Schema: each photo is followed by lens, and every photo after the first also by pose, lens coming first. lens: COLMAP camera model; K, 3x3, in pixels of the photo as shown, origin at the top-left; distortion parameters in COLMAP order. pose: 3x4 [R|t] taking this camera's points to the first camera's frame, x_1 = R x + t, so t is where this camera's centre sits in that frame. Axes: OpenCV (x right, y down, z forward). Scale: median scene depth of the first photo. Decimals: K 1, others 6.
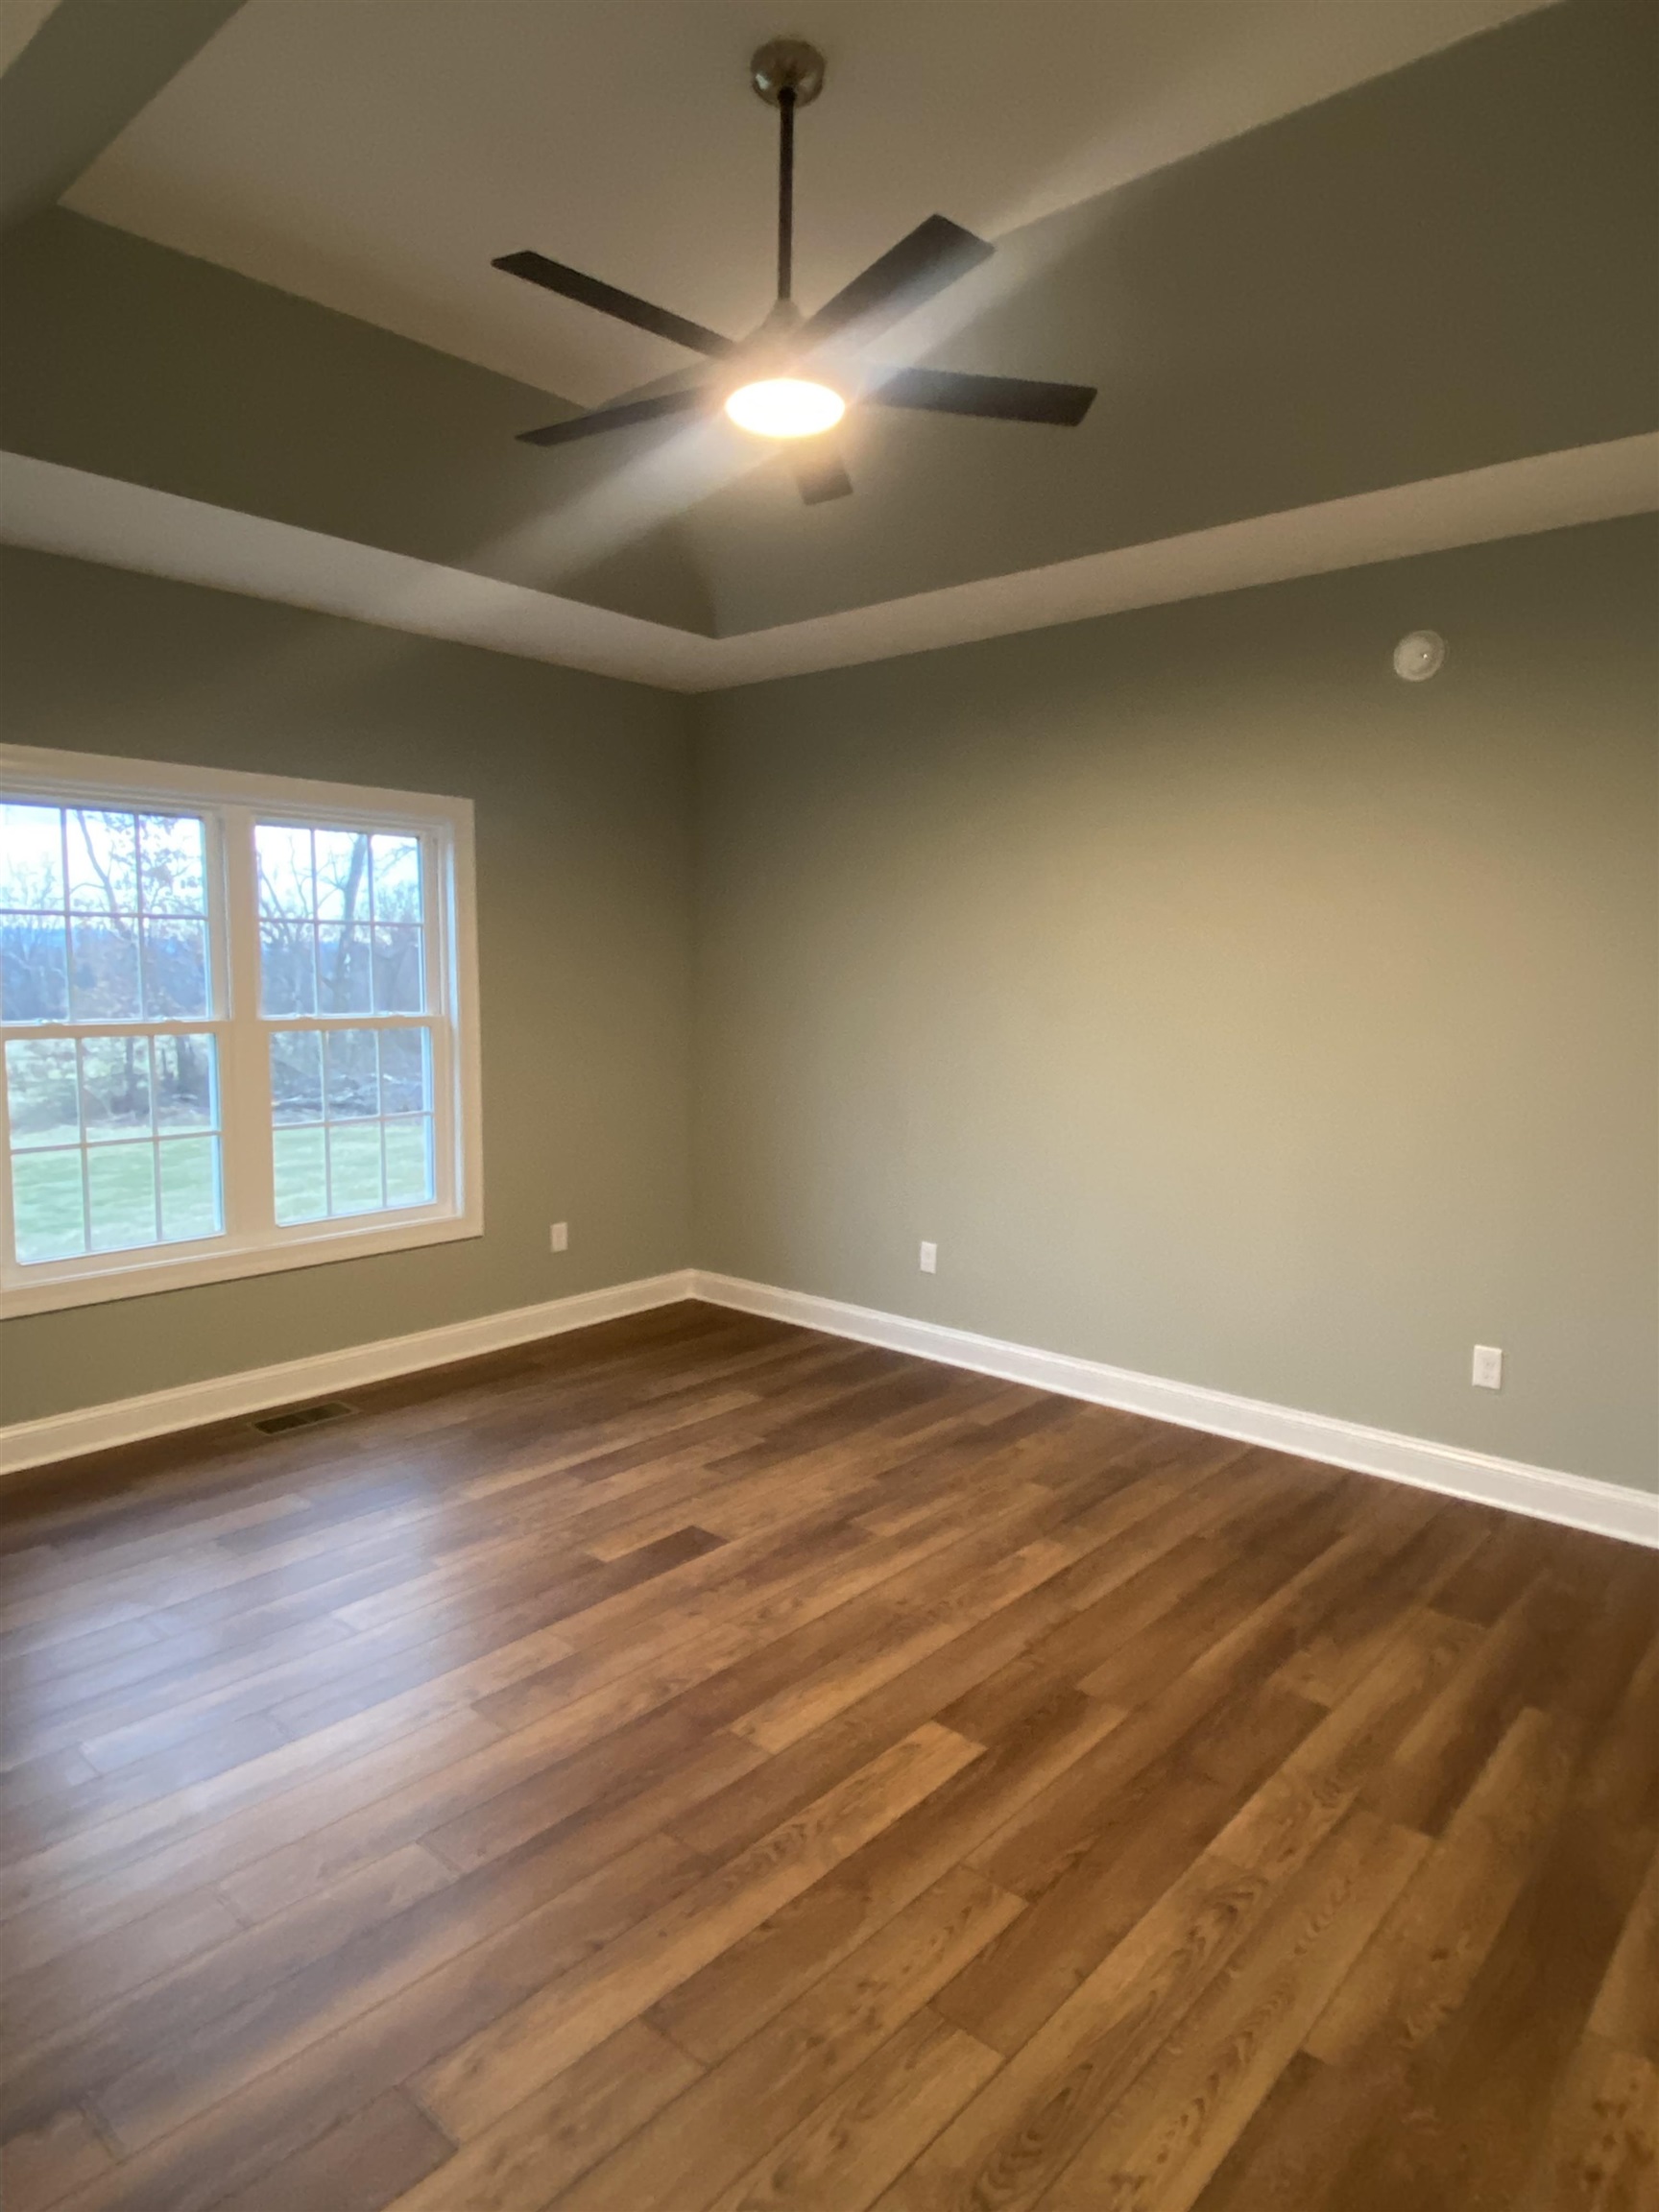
lens RADIAL K [[1306.7, 0, 829.5], [0, 1306.7, 1106.0], [0, 0, 1]] dist [0.079151, -0.083185]
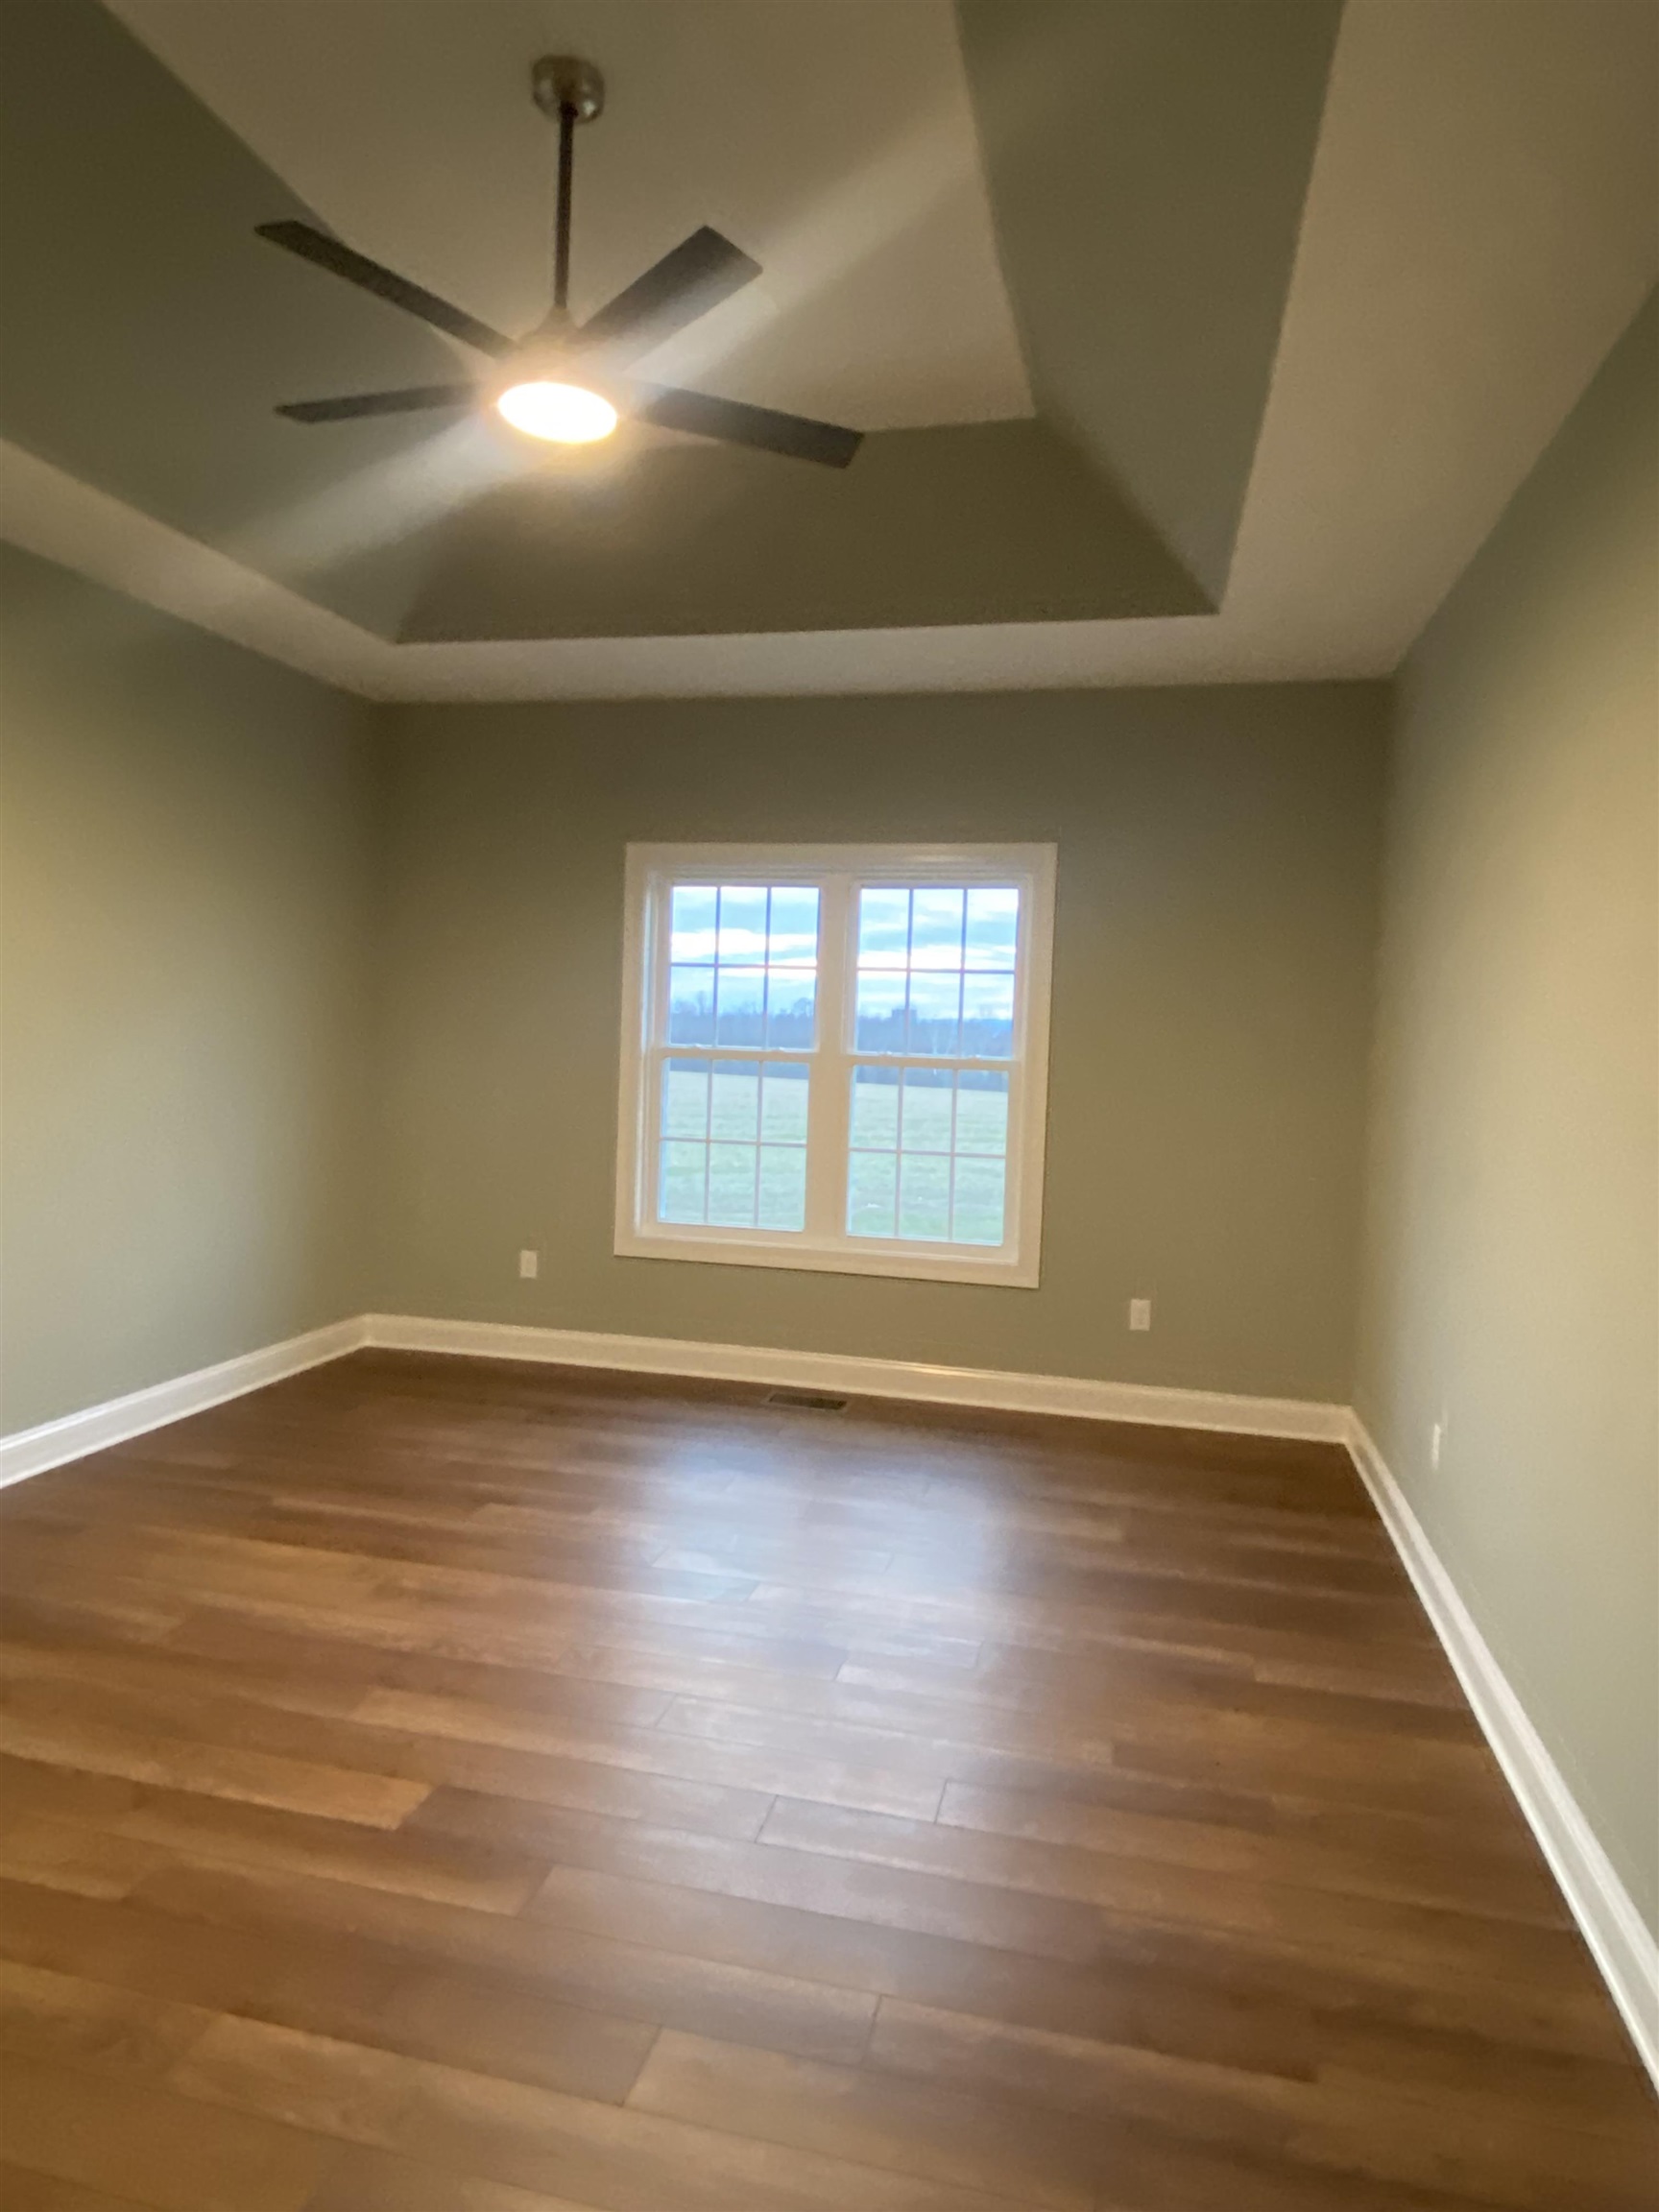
lens RADIAL K [[1306.7, 0, 829.5], [0, 1306.7, 1106.0], [0, 0, 1]] dist [0.079151, -0.083185]
pose [[0.466899, 0.059327, -0.882318, 0.592095], [-0.127544, 0.991833, -0.000802, -0.017779], [0.875064, 0.112909, 0.470653, 0.460469]]
